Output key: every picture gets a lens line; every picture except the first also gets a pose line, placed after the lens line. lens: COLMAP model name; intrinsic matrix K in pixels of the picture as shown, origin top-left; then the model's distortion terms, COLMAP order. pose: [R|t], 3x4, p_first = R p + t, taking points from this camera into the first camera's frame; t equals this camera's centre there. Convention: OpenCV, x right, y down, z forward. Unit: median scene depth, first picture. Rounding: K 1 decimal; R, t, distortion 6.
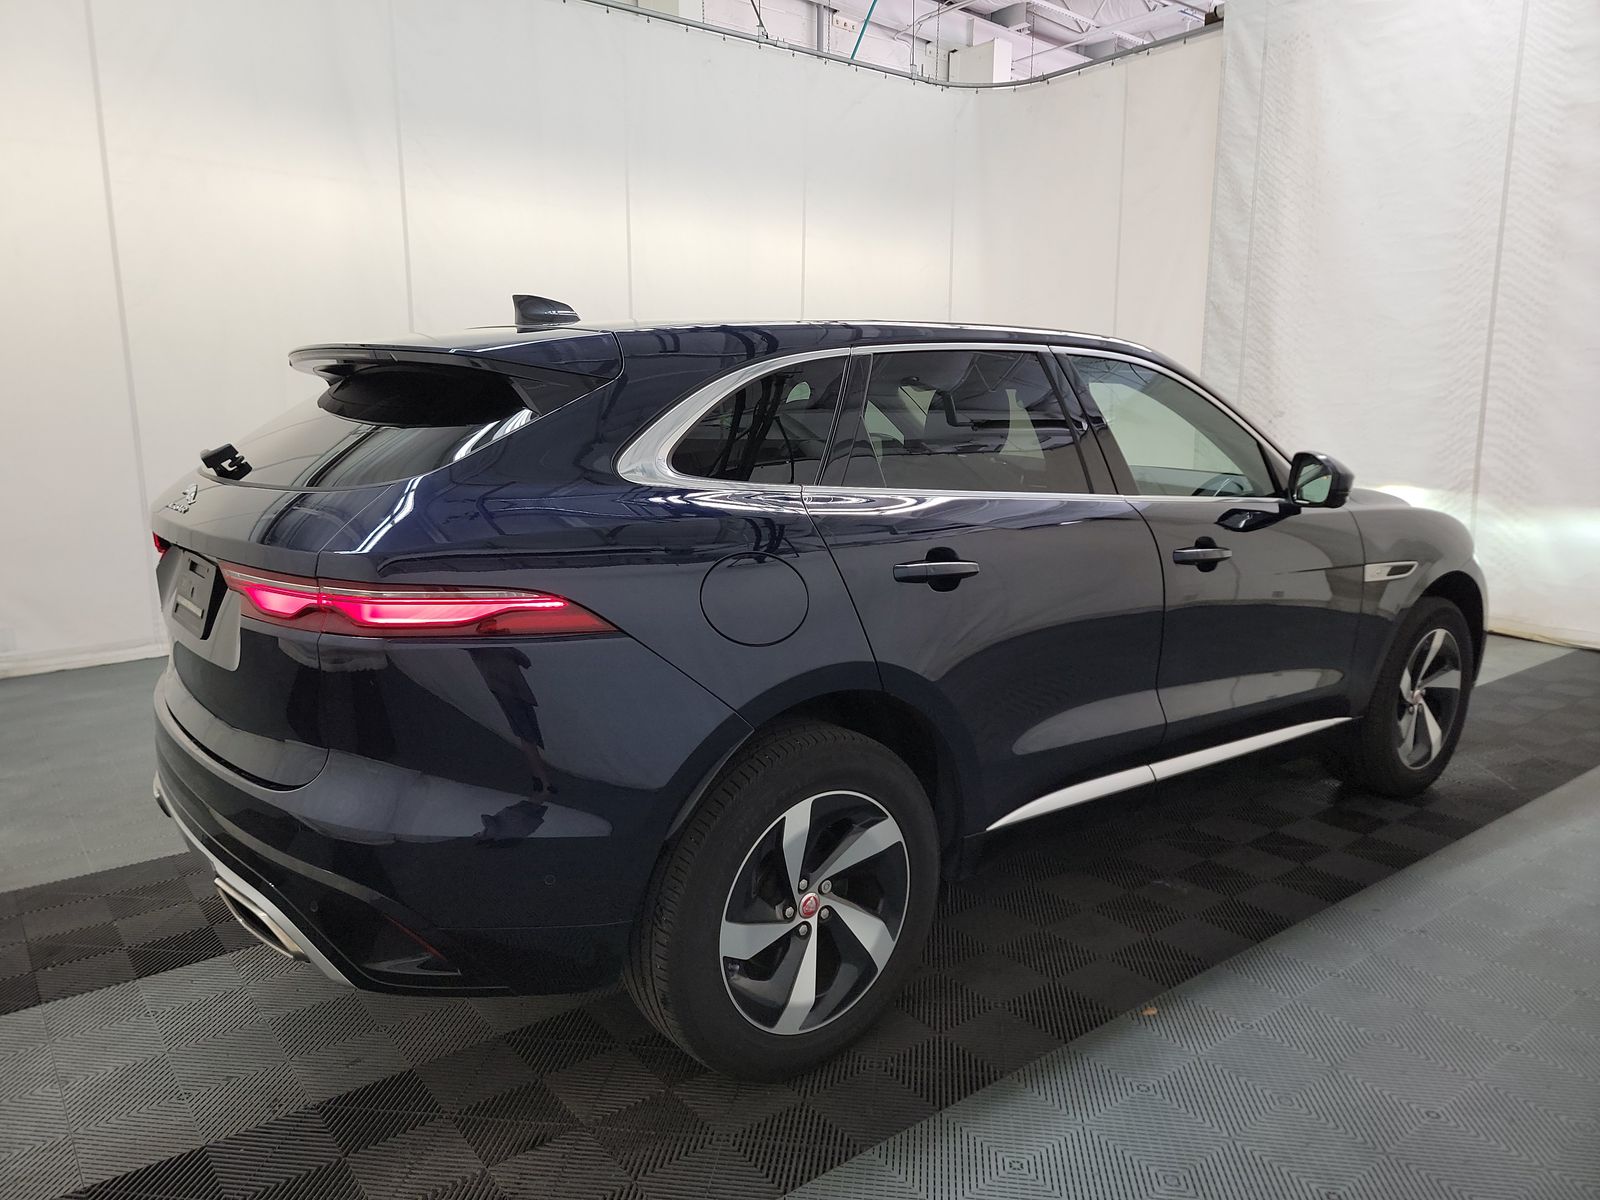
lens RADIAL K [[1112.9, 0, 800.0], [0, 1112.9, 600.0], [0, 0, 1]] dist [0.059820, -0.055973]
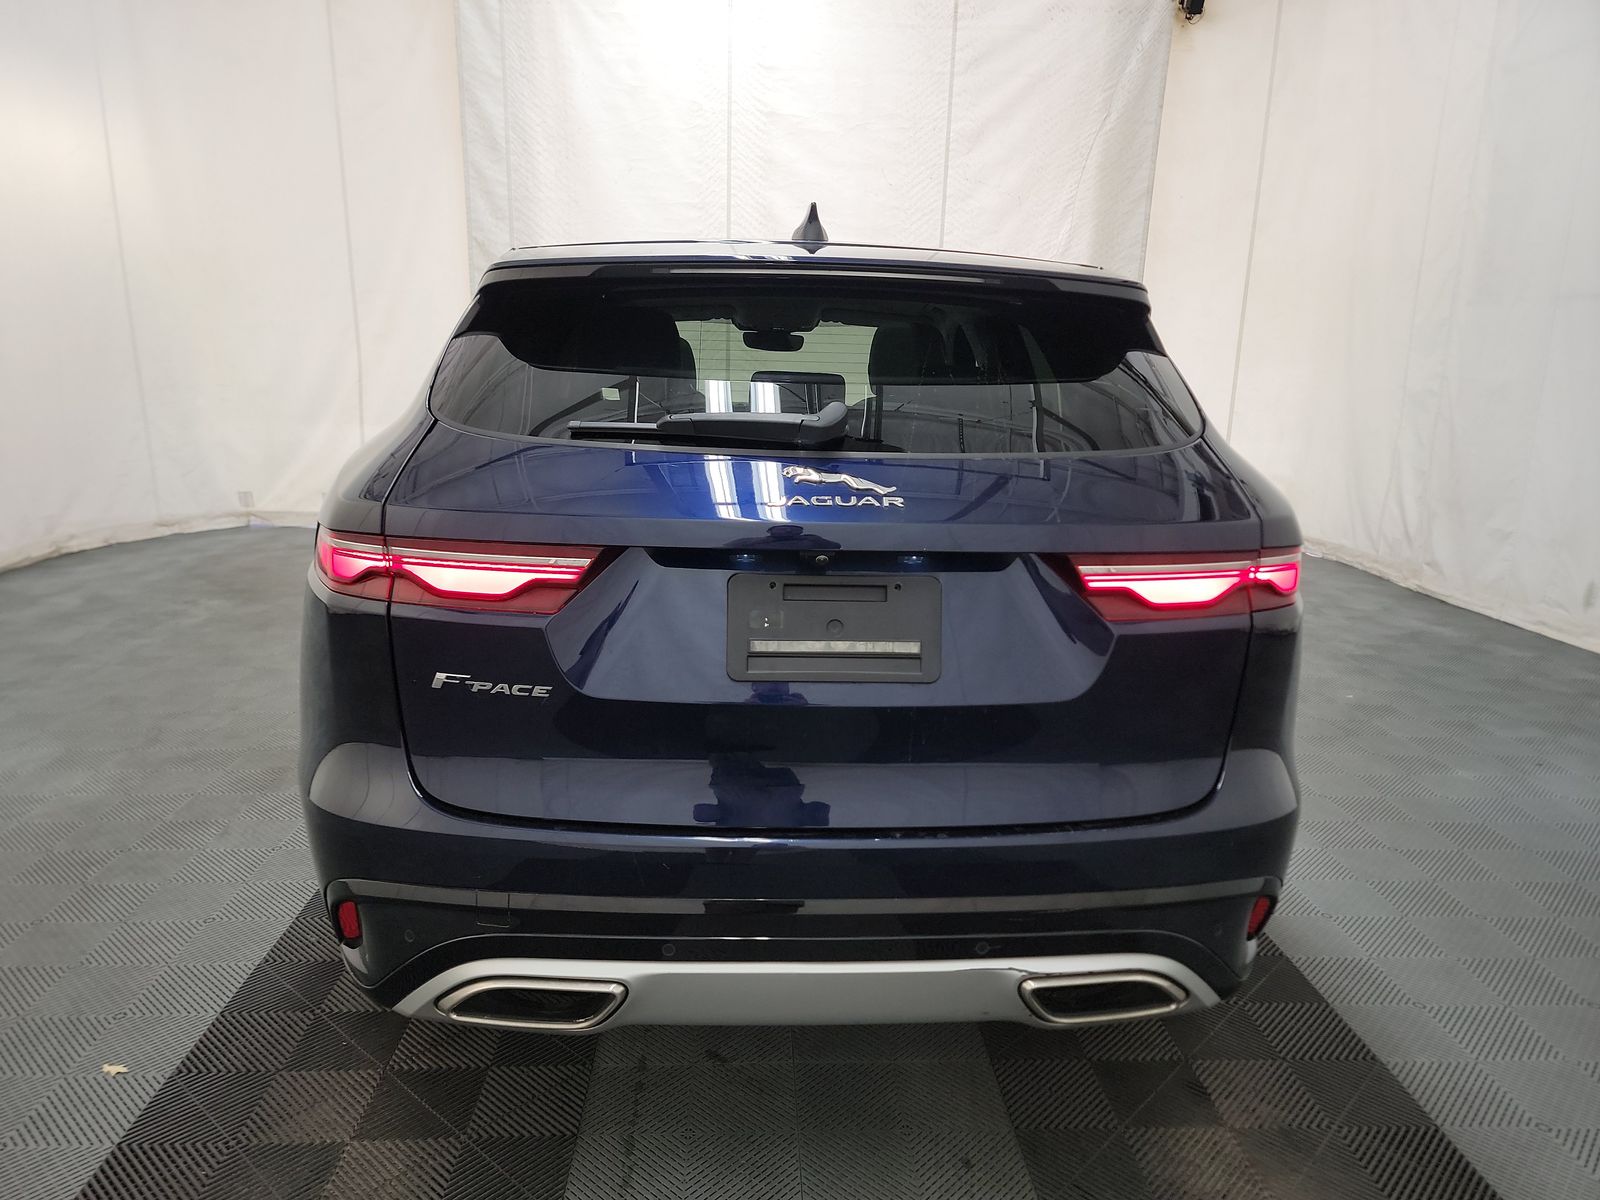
lens RADIAL K [[1112.9, 0, 800.0], [0, 1112.9, 600.0], [0, 0, 1]] dist [0.059820, -0.055973]
pose [[0.586527, -0.163855, 0.793182, -0.369786], [0.118419, 0.986147, 0.116151, -0.033630], [-0.801226, 0.025802, 0.597805, 0.208013]]
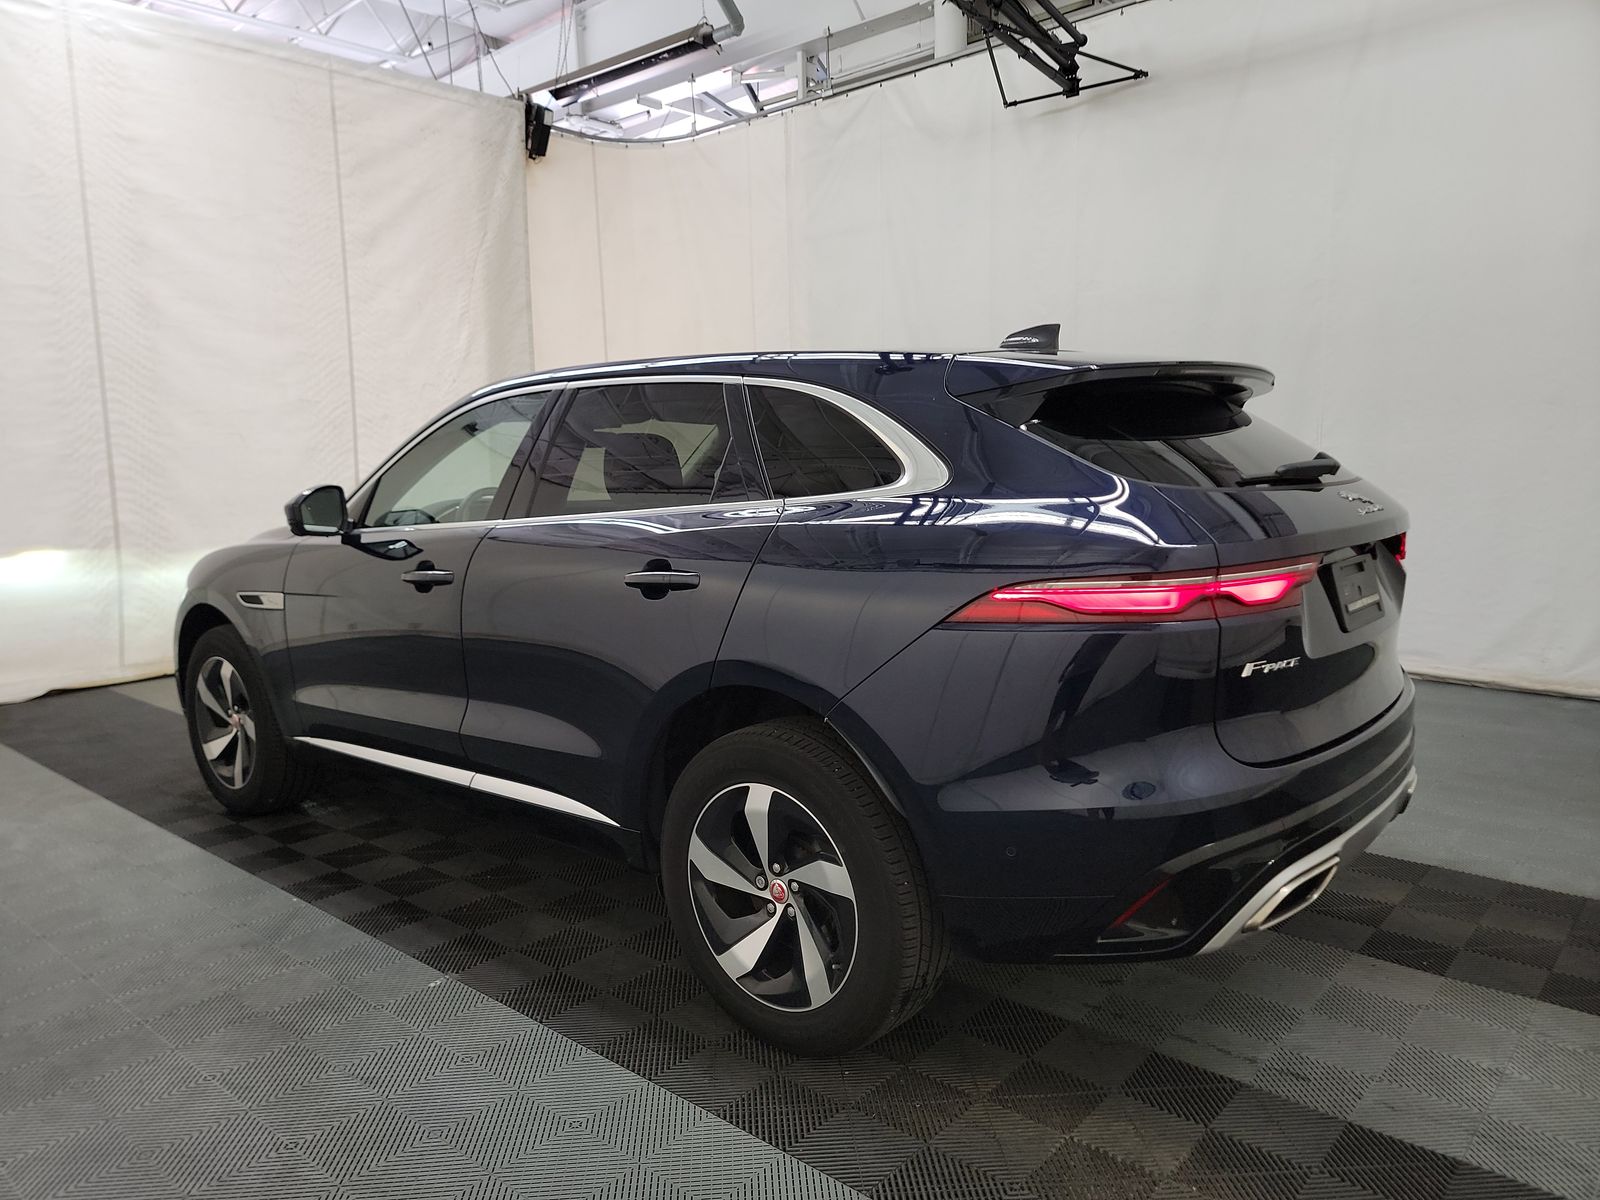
lens RADIAL K [[1112.9, 0, 800.0], [0, 1112.9, 600.0], [0, 0, 1]] dist [0.059820, -0.055973]
pose [[-0.193084, -0.126638, 0.972976, -0.519107], [0.197012, 0.966437, 0.164883, -0.098257], [-0.961200, 0.223524, -0.161654, 0.597710]]
